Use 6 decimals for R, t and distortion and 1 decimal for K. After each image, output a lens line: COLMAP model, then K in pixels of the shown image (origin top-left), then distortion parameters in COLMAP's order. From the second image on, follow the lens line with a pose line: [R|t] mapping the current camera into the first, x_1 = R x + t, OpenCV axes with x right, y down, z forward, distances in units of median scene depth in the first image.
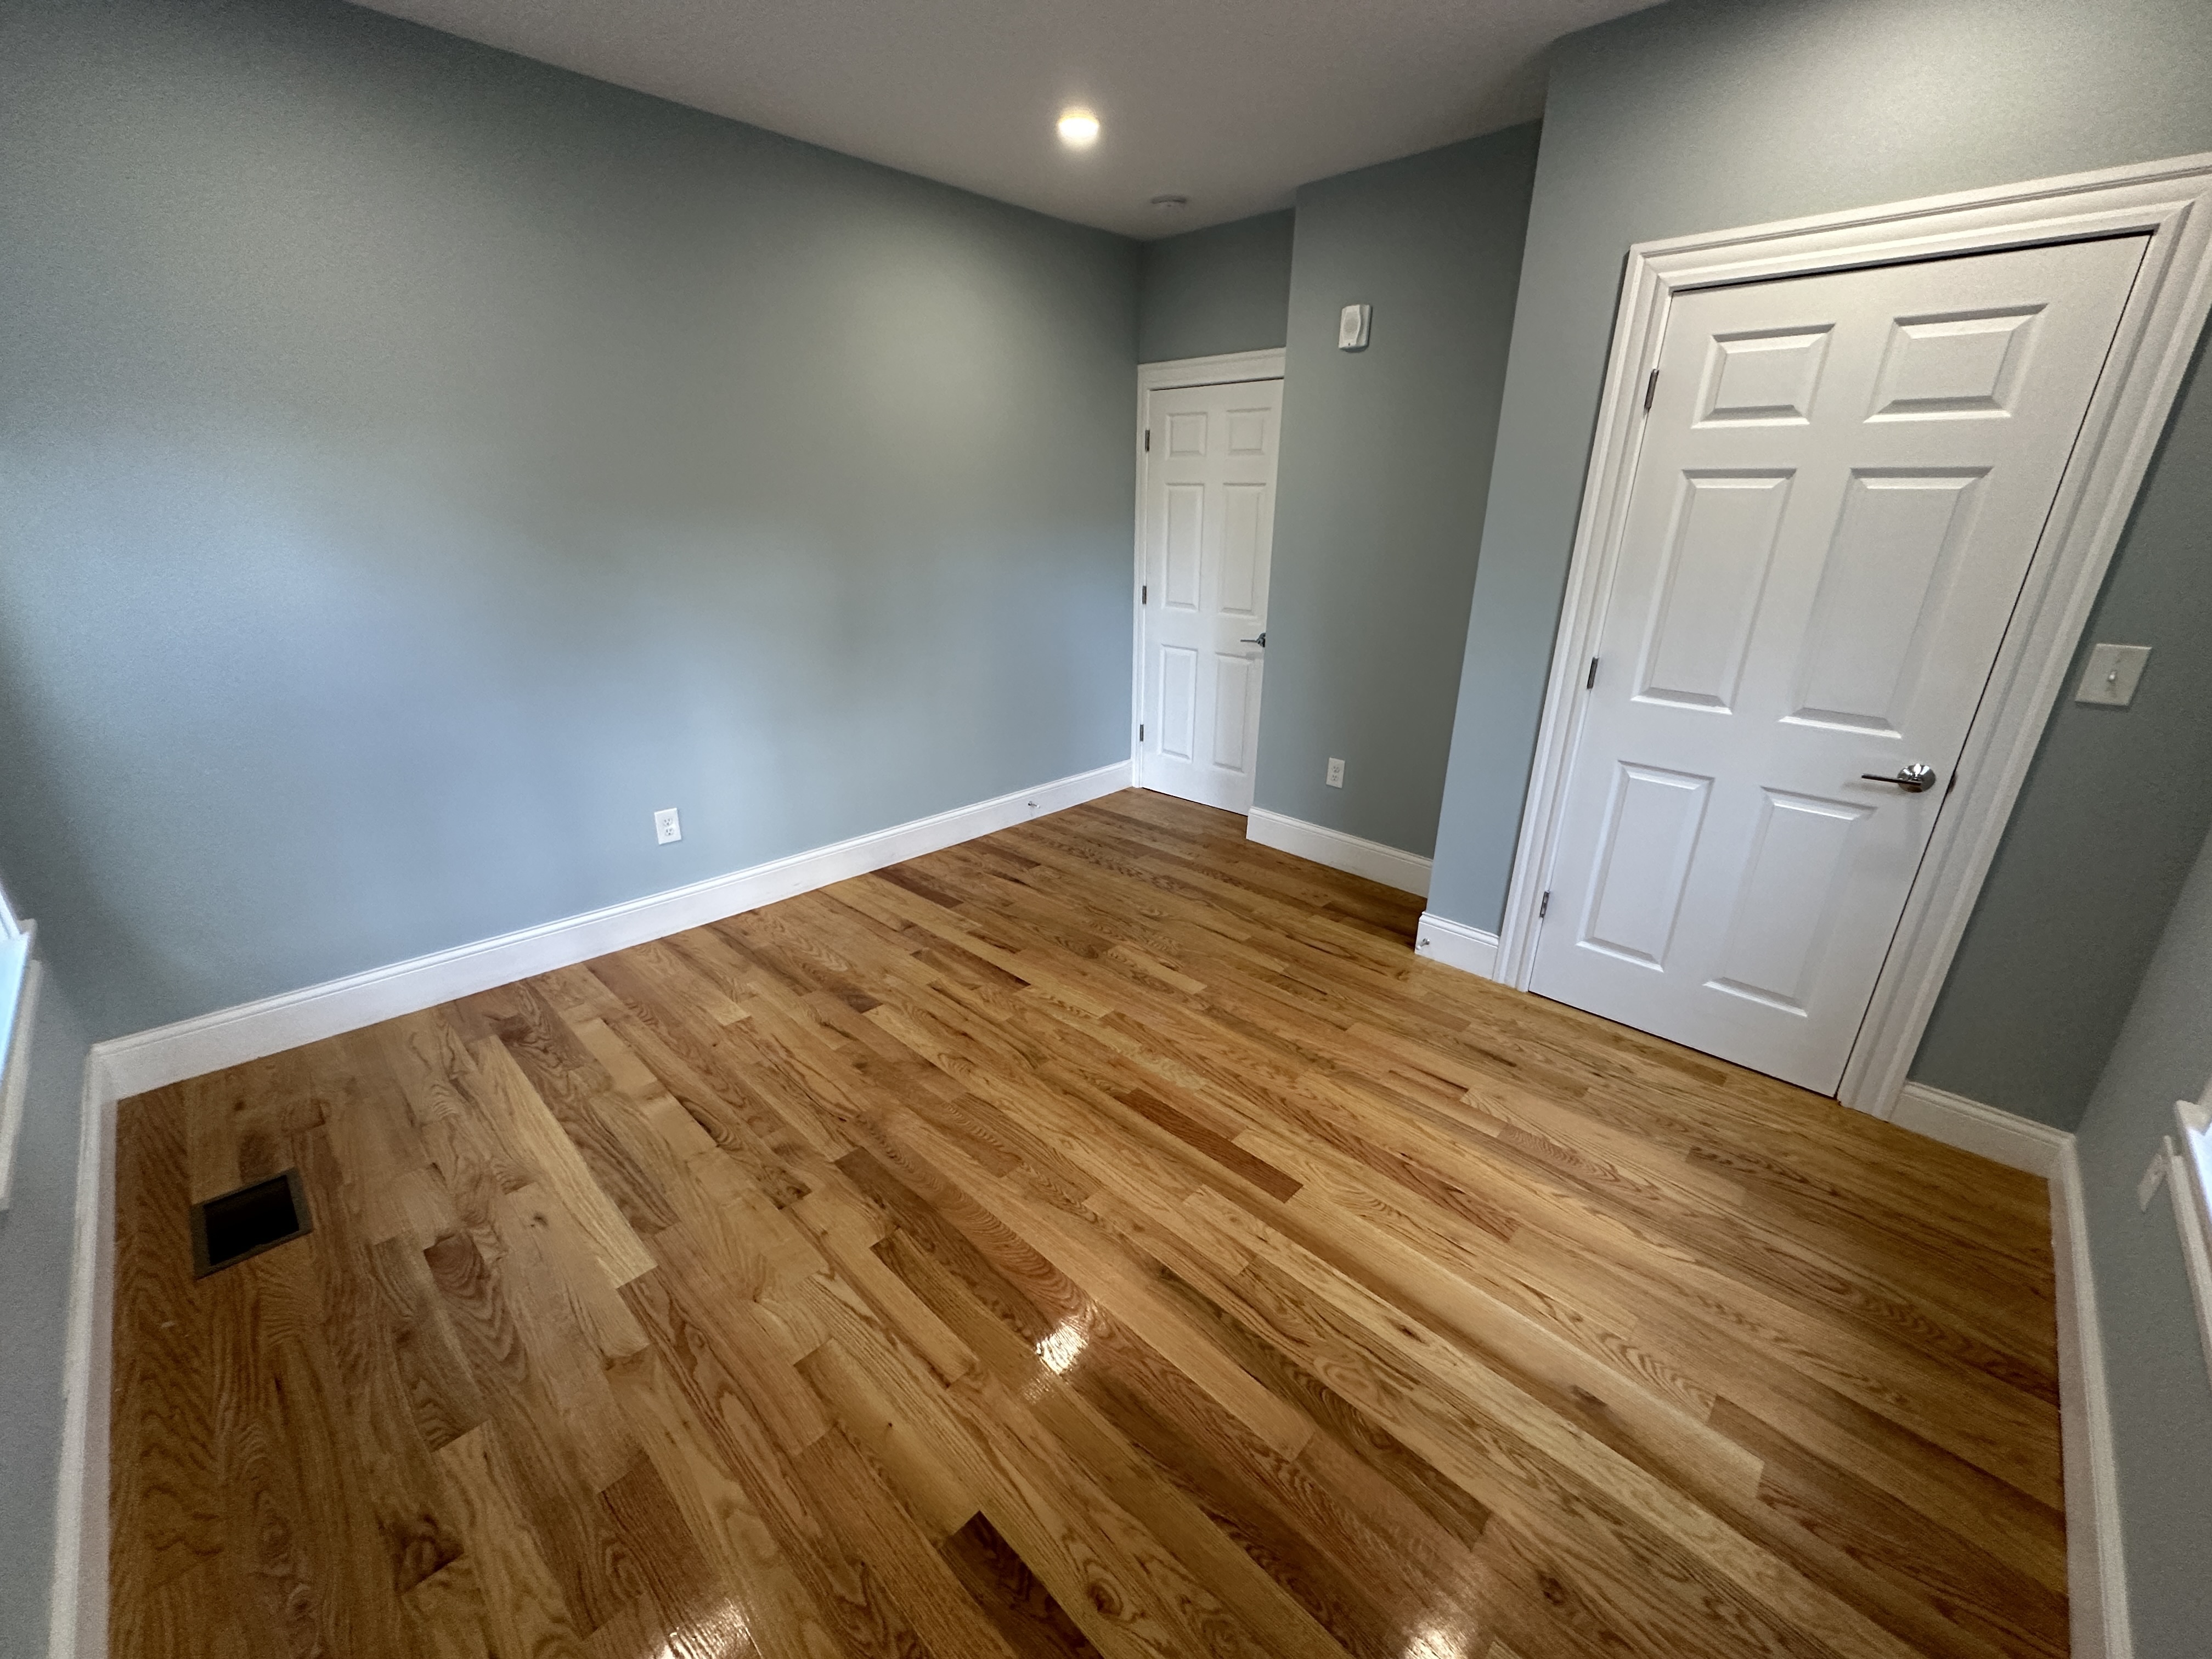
lens RADIAL K [[878.7, 0, 1108.7], [0, 878.7, 828.2], [0, 0, 1]] dist [-0.002025, 0.000034]
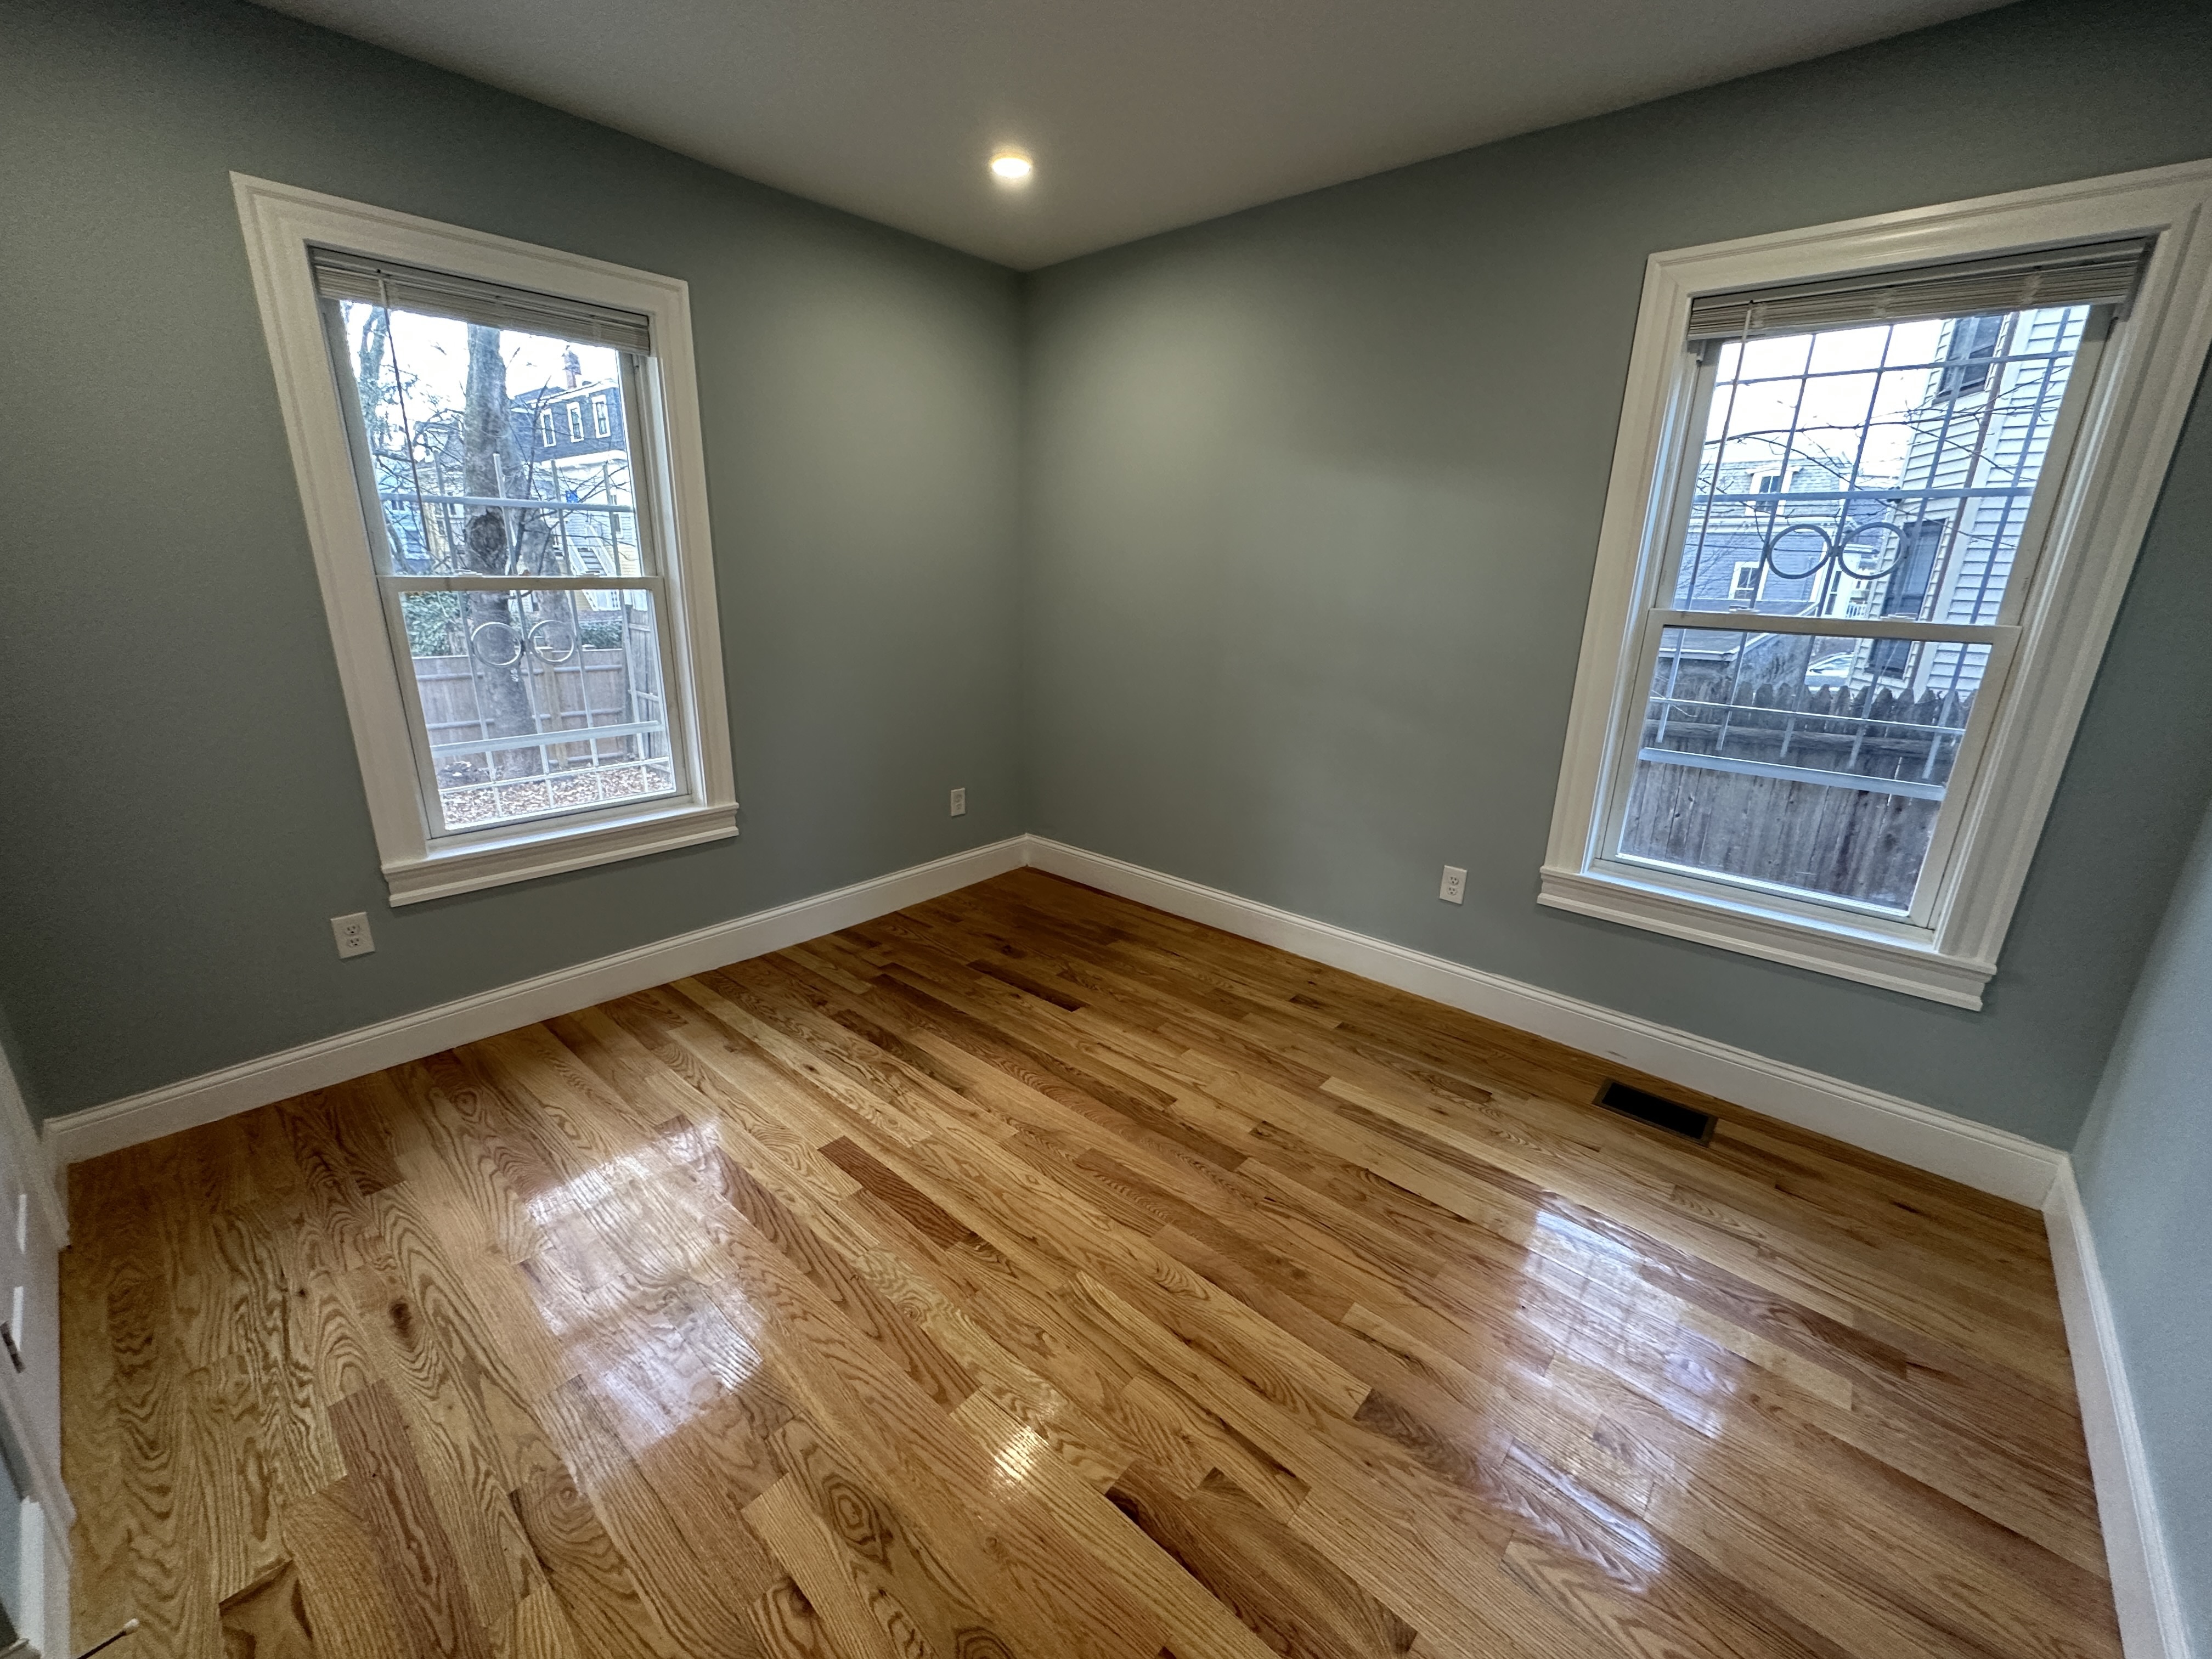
lens RADIAL K [[880.3, 0, 1109.1], [0, 880.3, 828.3], [0, 0, 1]] dist [-0.001430, 0.000209]
pose [[-0.998489, -0.022719, -0.050040, -0.068897], [-0.048280, 0.797597, 0.601255, -0.513007], [0.026252, 0.602762, -0.797489, 1.412252]]
